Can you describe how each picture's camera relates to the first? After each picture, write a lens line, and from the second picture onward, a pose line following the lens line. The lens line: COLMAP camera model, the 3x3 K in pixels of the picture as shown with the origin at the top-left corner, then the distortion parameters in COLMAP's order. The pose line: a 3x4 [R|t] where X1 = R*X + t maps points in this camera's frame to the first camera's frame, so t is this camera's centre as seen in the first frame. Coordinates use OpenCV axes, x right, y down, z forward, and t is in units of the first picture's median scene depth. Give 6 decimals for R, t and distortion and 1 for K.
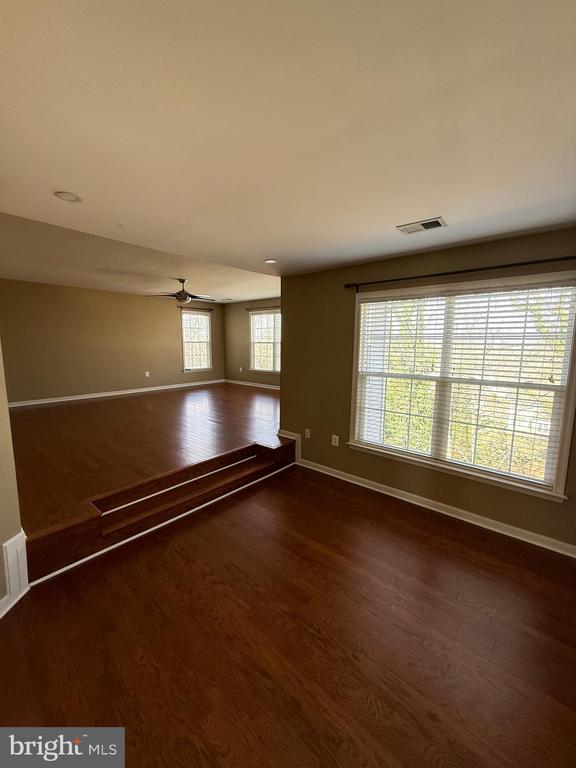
lens RADIAL K [[309.0, 0, 286.6], [0, 309.0, 377.3], [0, 0, 1]] dist [0.011633, 0.000787]
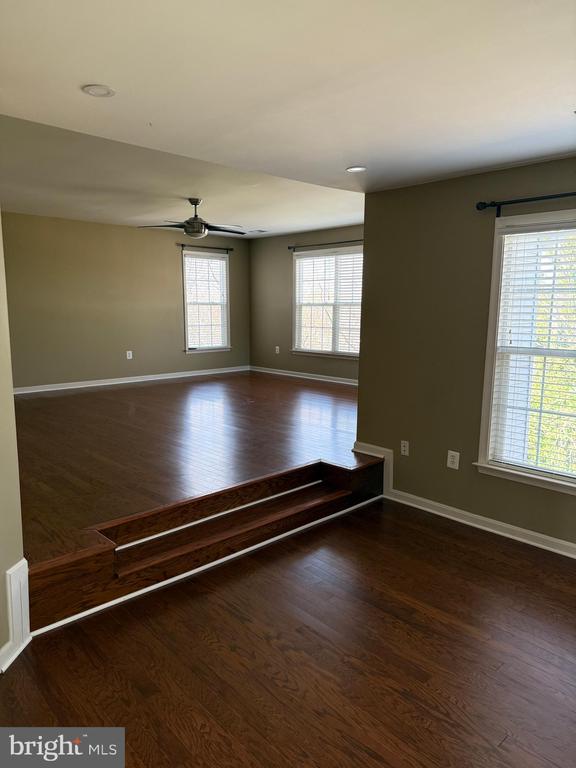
lens RADIAL K [[538.6, 0, 286.4], [0, 538.6, 382.4], [0, 0, 1]] dist [0.027765, -0.029161]
pose [[0.994792, 0.013116, -0.101078, -0.072841], [-0.010141, 0.999502, 0.029892, 0.024112], [0.101419, -0.028712, 0.994429, -0.108934]]
